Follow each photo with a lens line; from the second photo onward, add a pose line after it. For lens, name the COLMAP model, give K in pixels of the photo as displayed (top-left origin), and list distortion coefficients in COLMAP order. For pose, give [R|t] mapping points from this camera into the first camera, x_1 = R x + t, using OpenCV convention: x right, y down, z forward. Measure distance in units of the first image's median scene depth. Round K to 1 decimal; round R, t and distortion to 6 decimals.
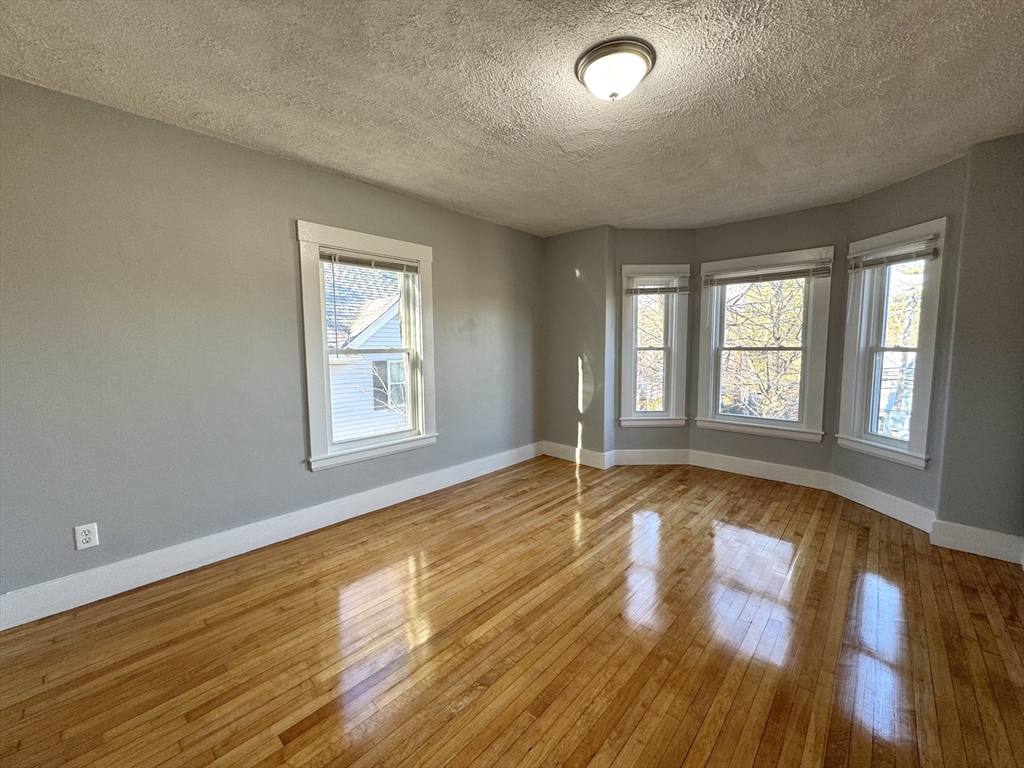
lens RADIAL K [[399.2, 0, 509.7], [0, 399.2, 385.2], [0, 0, 1]] dist [-0.001944, -0.000135]
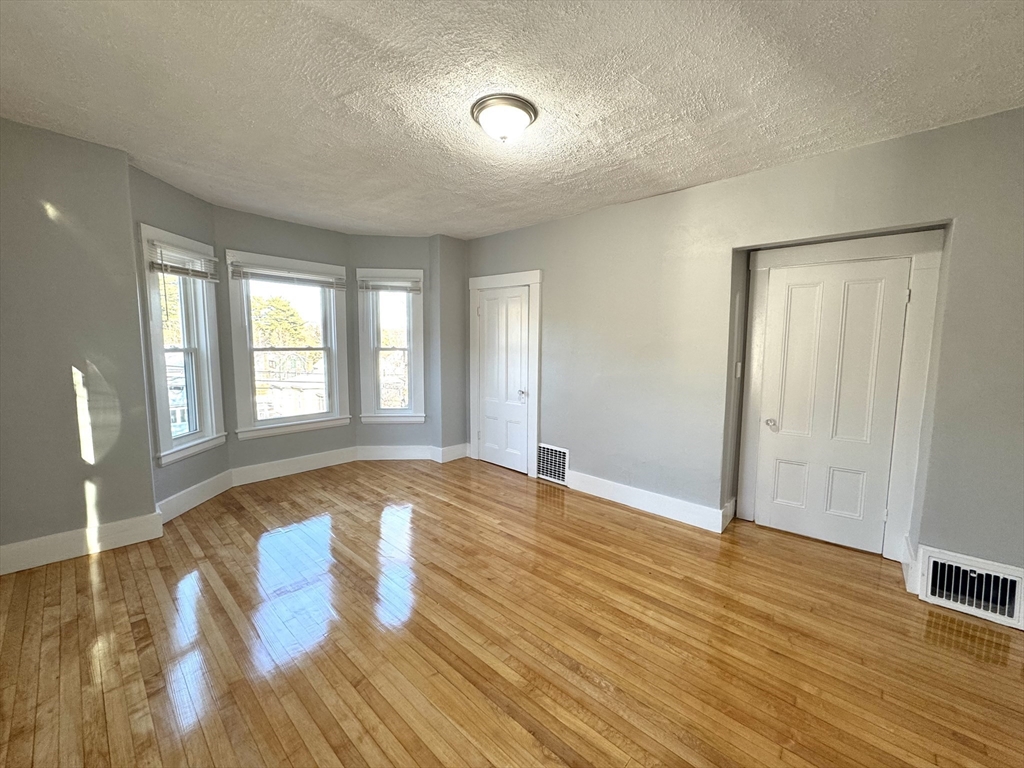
lens RADIAL K [[410.1, 0, 505.4], [0, 410.1, 382.8], [0, 0, 1]] dist [-0.001946, -0.000291]
pose [[0.003770, -0.087542, 0.996154, -0.468858], [0.093549, 0.991823, 0.086808, -0.048654], [-0.995608, 0.092862, 0.011929, 0.480097]]
